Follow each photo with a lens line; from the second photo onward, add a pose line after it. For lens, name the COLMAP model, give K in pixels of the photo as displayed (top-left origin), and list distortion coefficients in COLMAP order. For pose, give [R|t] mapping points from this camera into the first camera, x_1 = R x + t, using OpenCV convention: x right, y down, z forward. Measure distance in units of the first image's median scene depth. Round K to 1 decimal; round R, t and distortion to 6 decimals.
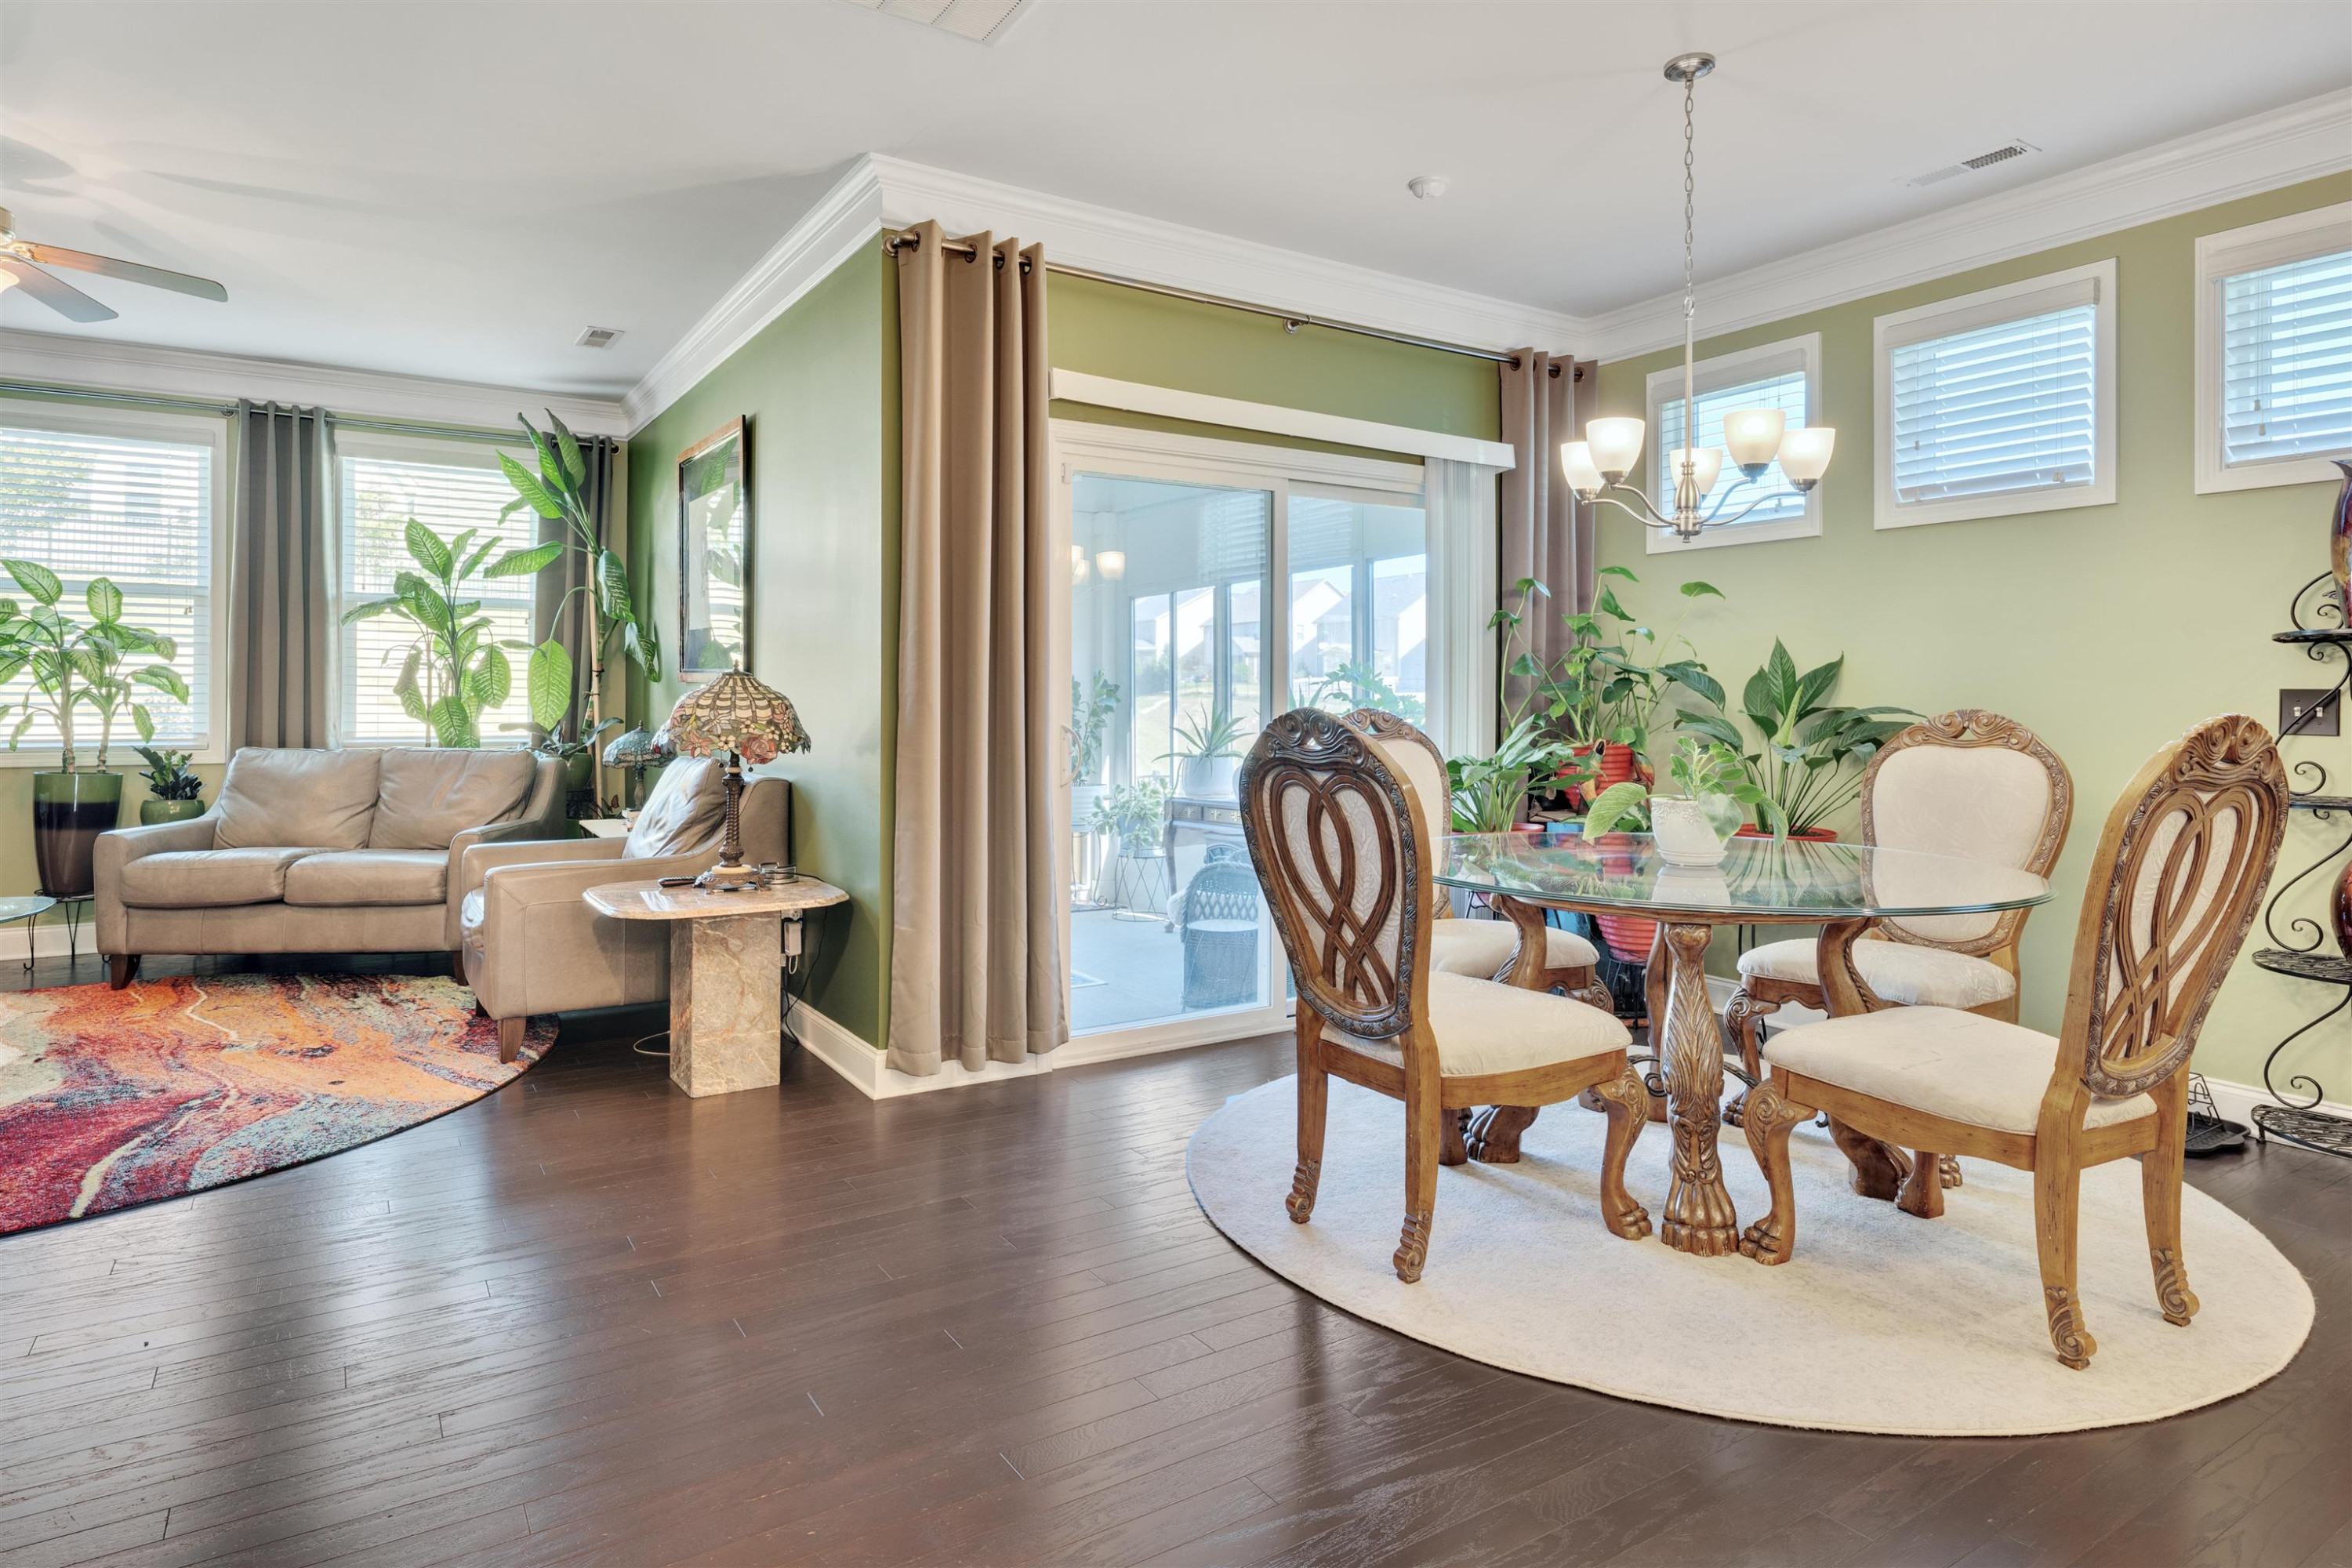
lens RADIAL K [[1310.5, 0, 1182.5], [0, 1310.5, 692.0], [0, 0, 1]] dist [0.005644, -0.004687]
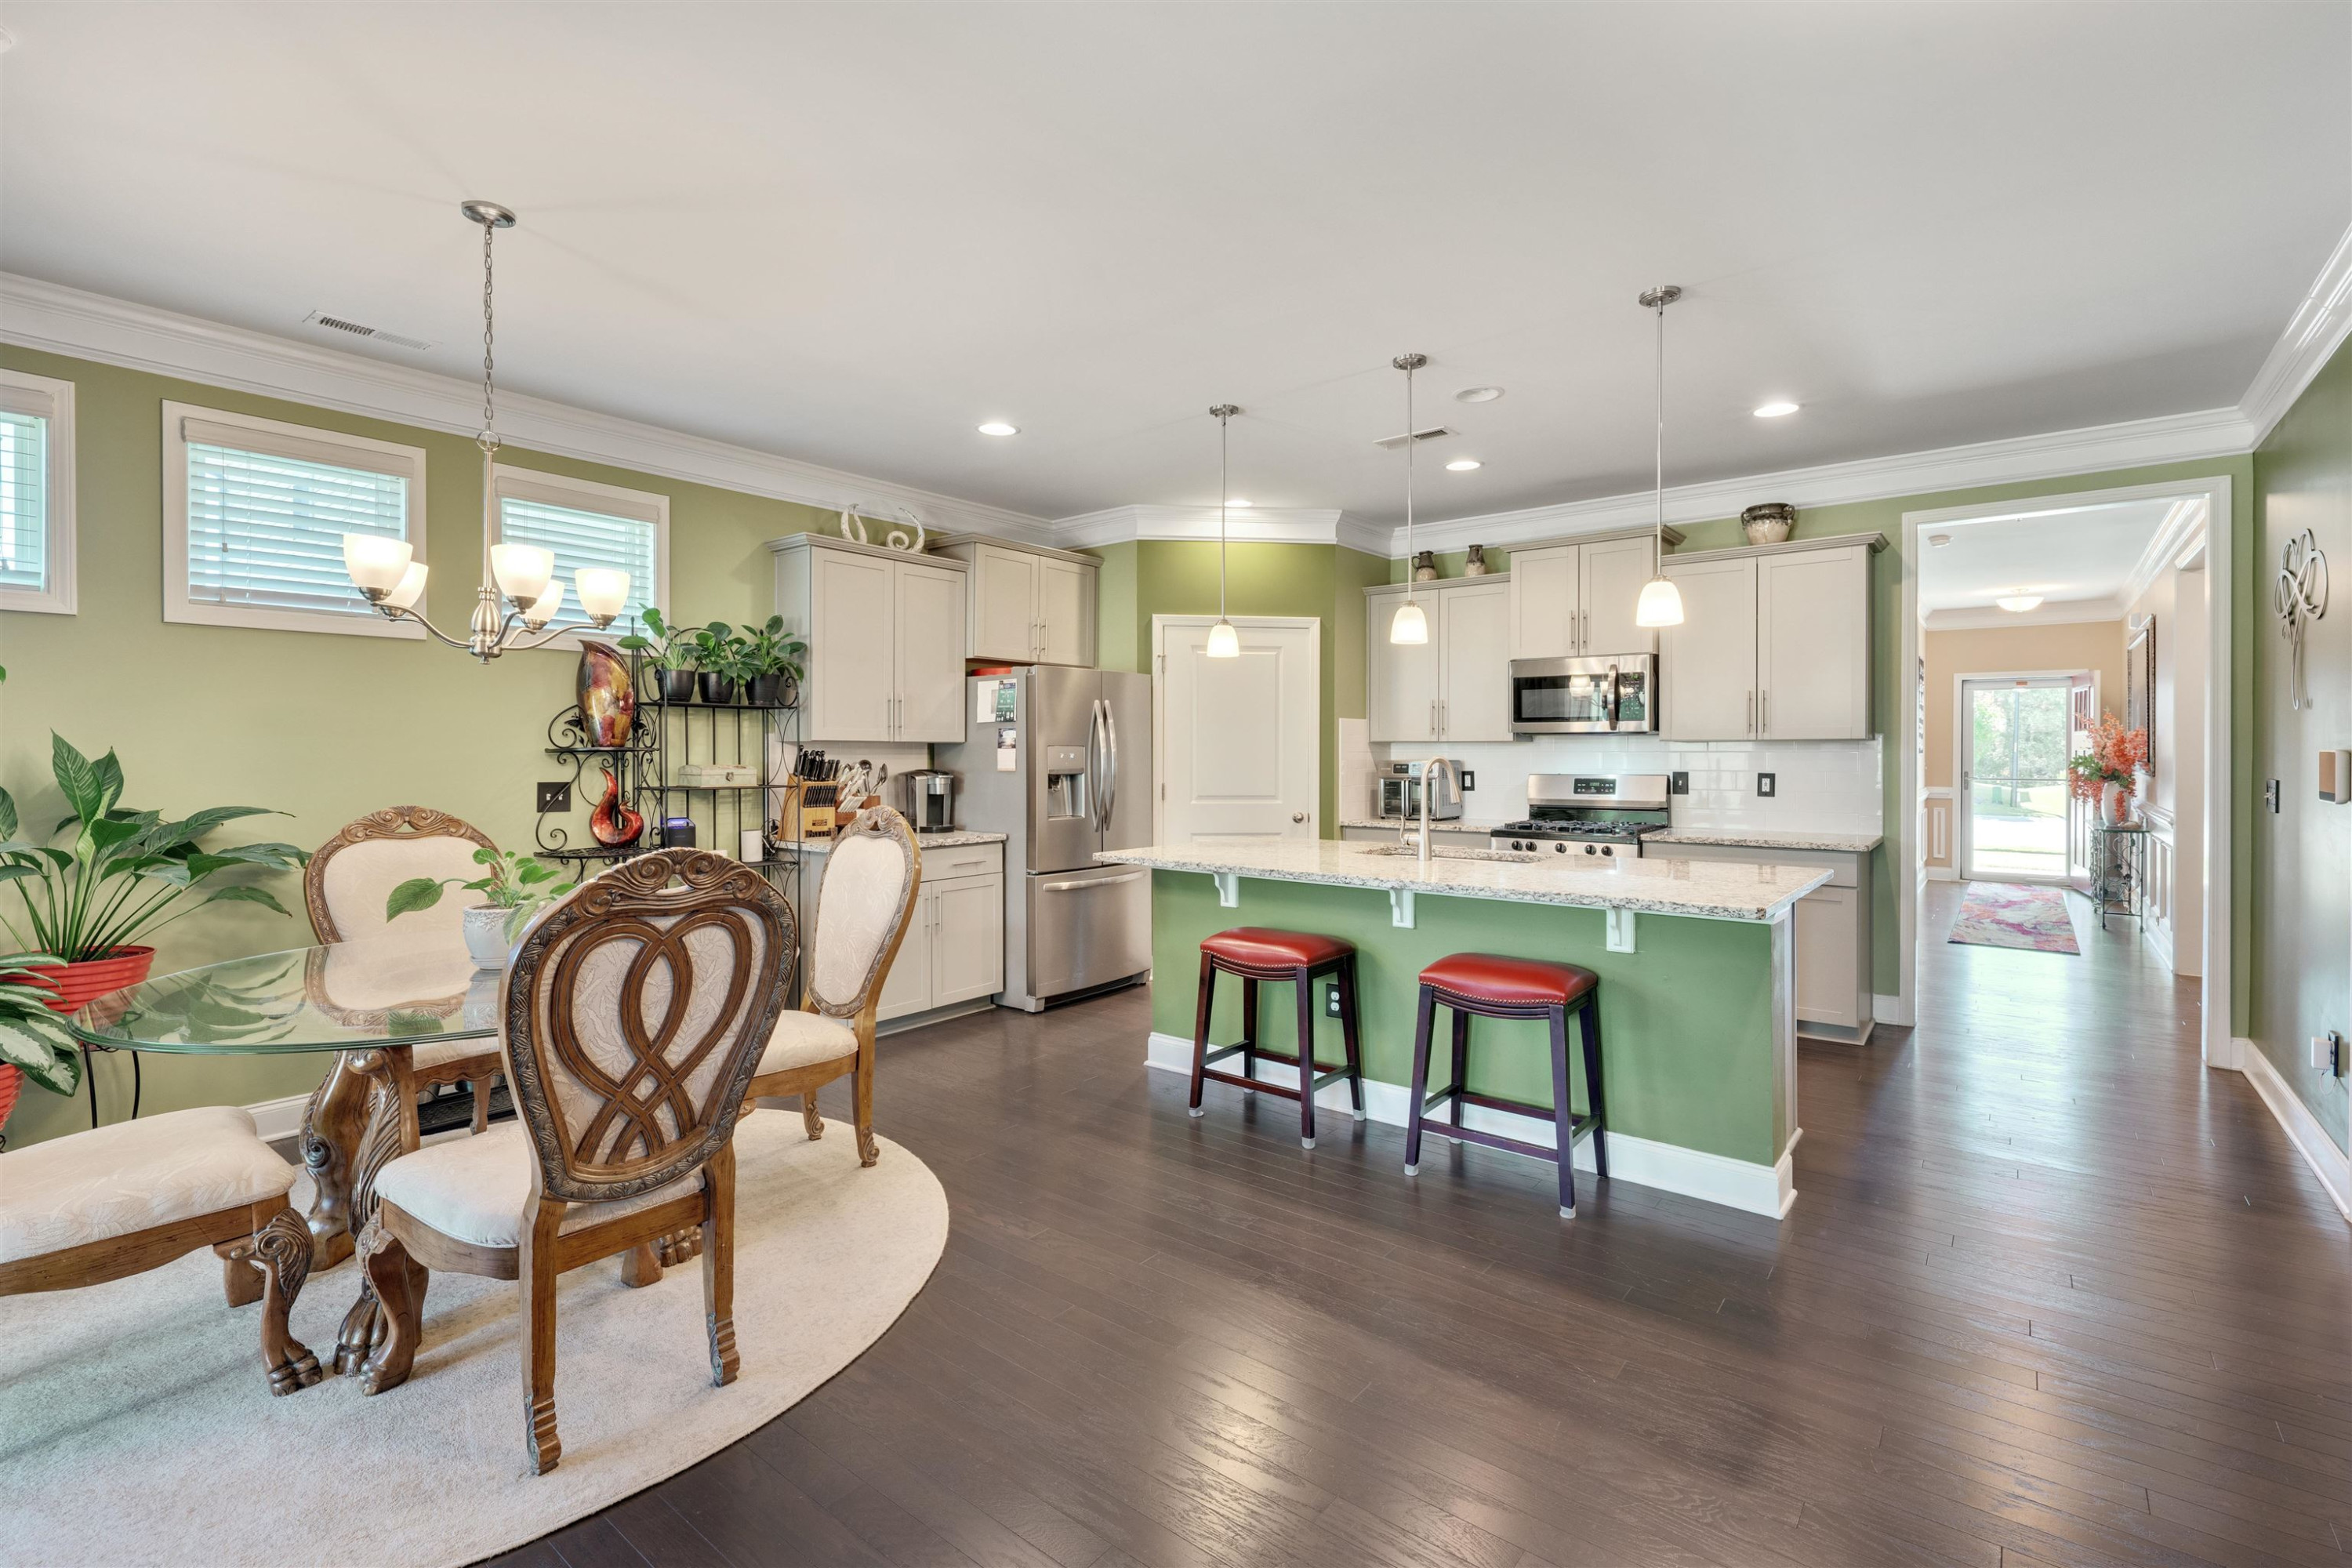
lens RADIAL K [[1057.8, 0, 1180.9], [0, 1057.8, 754.6], [0, 0, 1]] dist [0.000777, -0.000598]
pose [[-0.319831, -0.007188, 0.947447, -0.452083], [-0.007965, 0.999956, 0.004898, -0.038221], [-0.947441, -0.005979, -0.319875, 0.560157]]
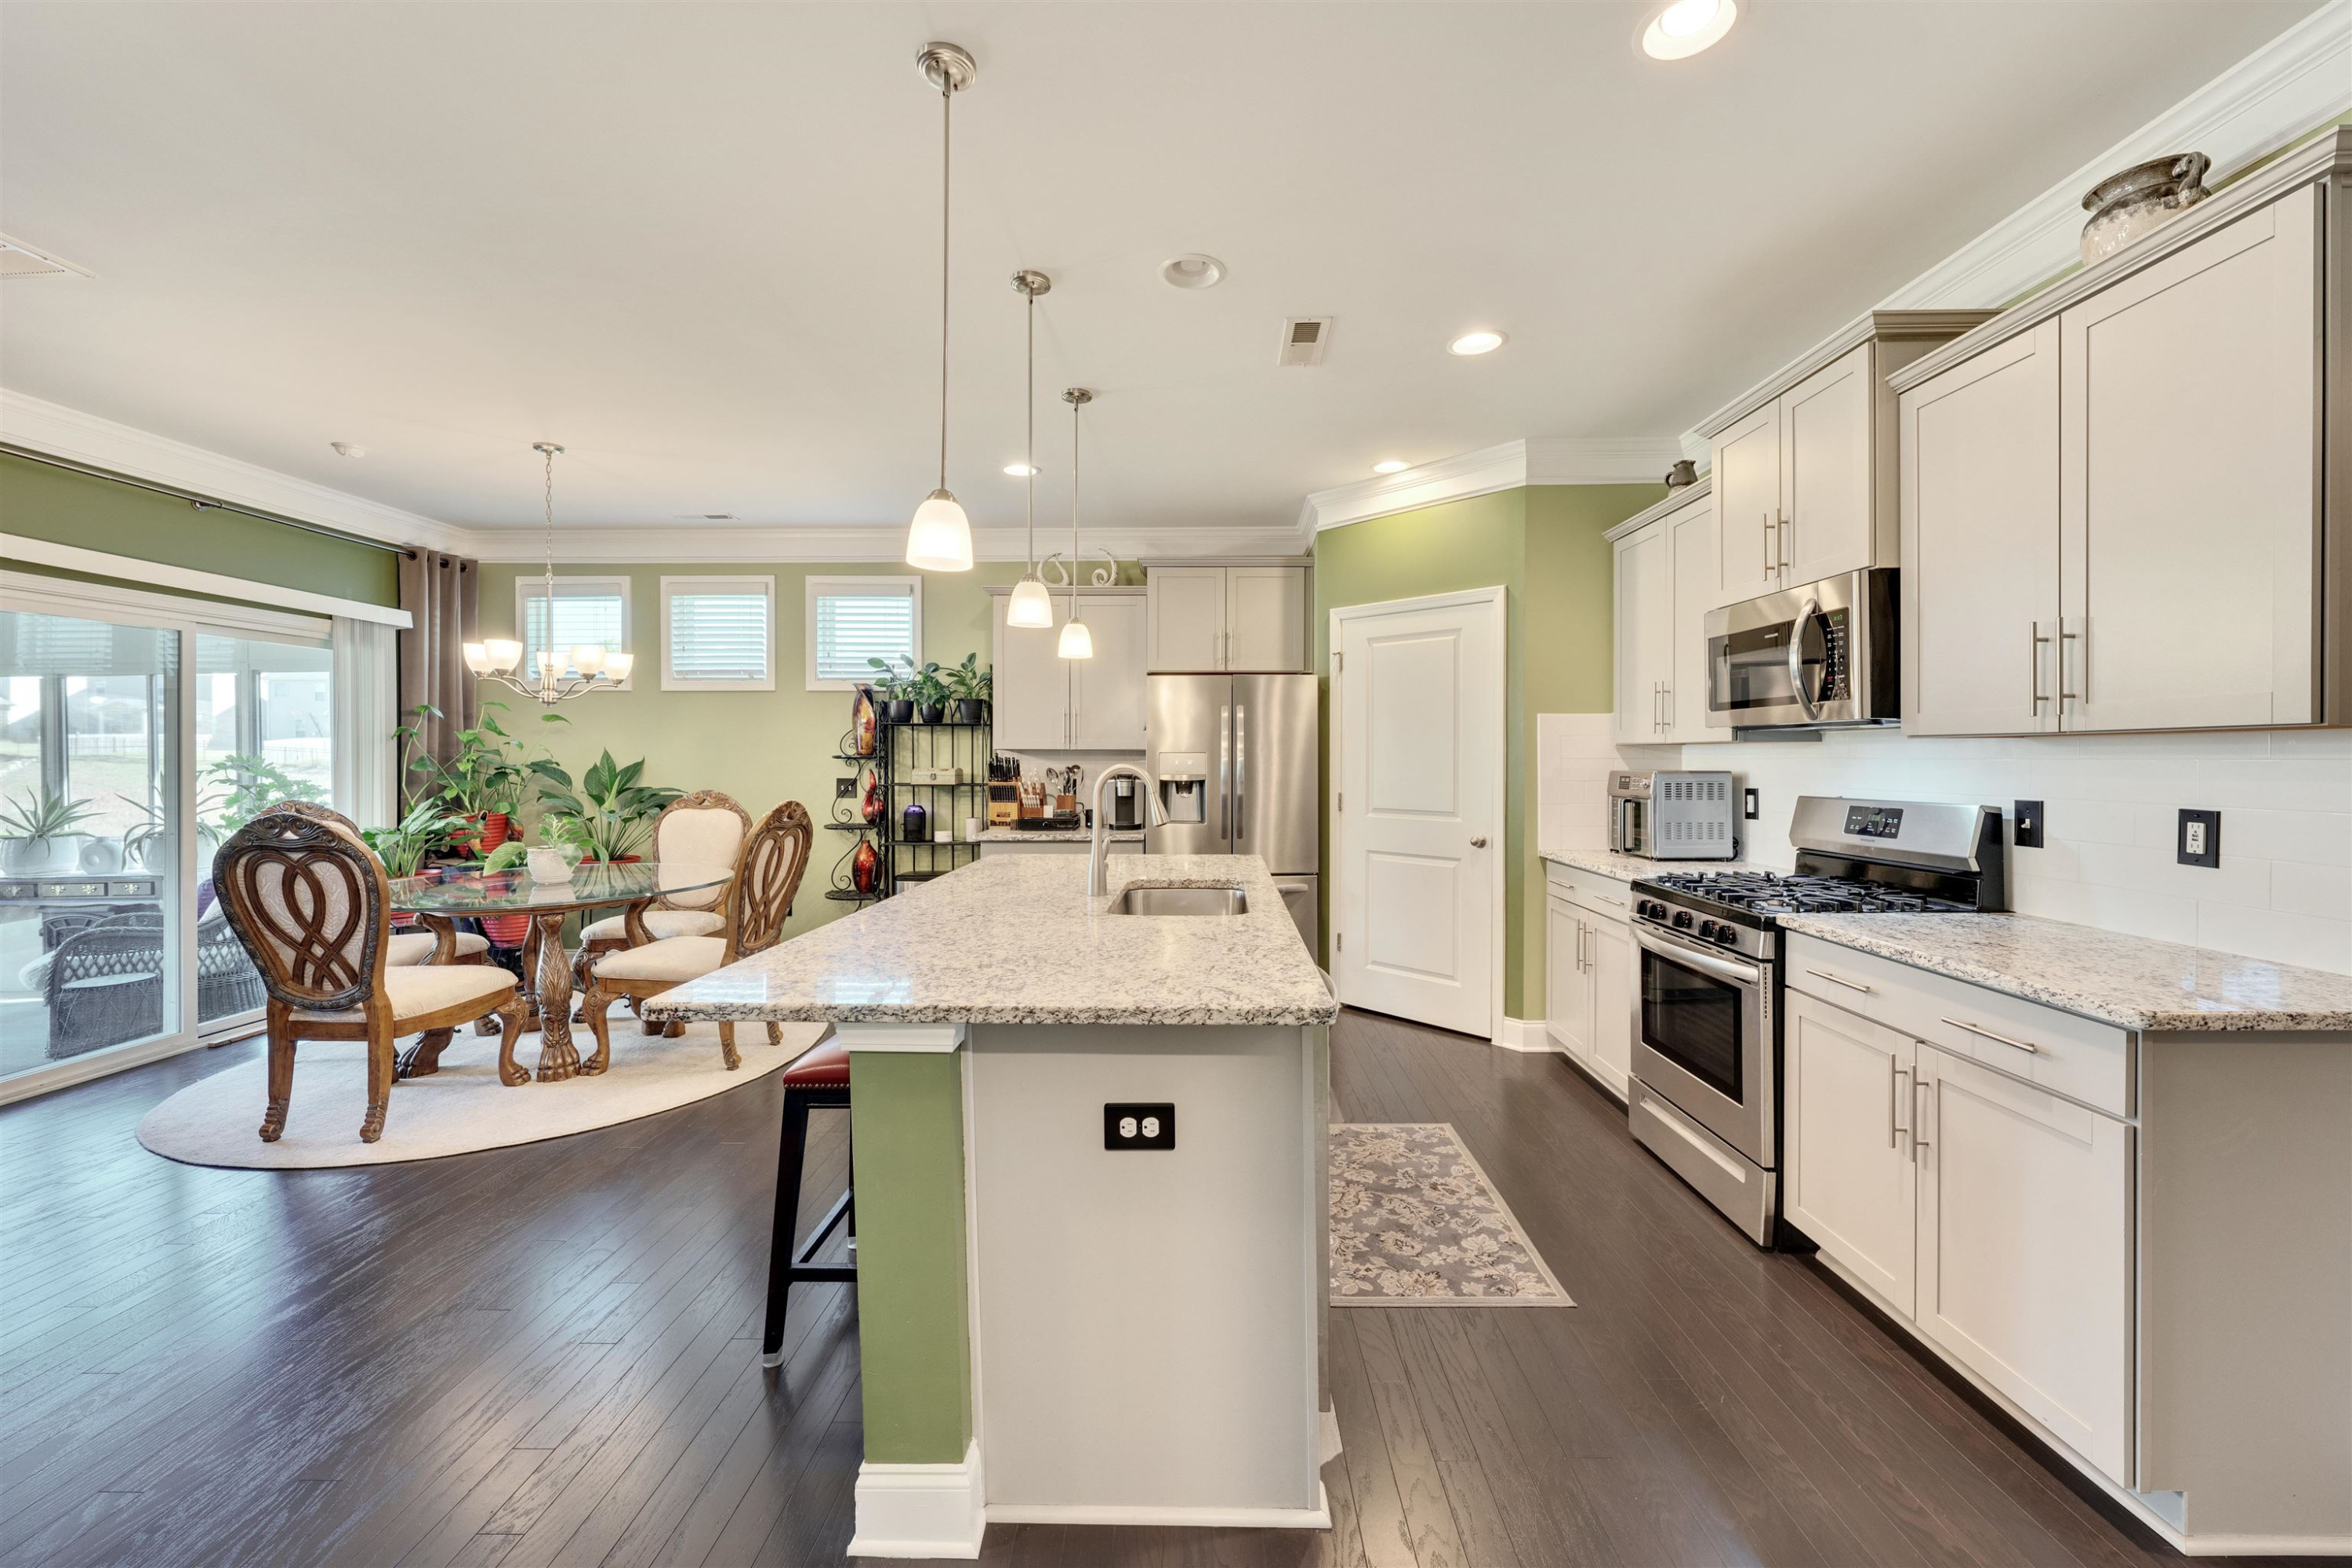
lens RADIAL K [[916.3, 0, 1186.0], [0, 916.3, 764.8], [0, 0, 1]] dist [-0.002353, -0.000375]
pose [[0.554461, -0.010031, 0.832149, -0.139692], [-0.003980, 0.999884, 0.014704, -0.042840], [-0.832200, -0.011465, 0.554357, -0.337711]]
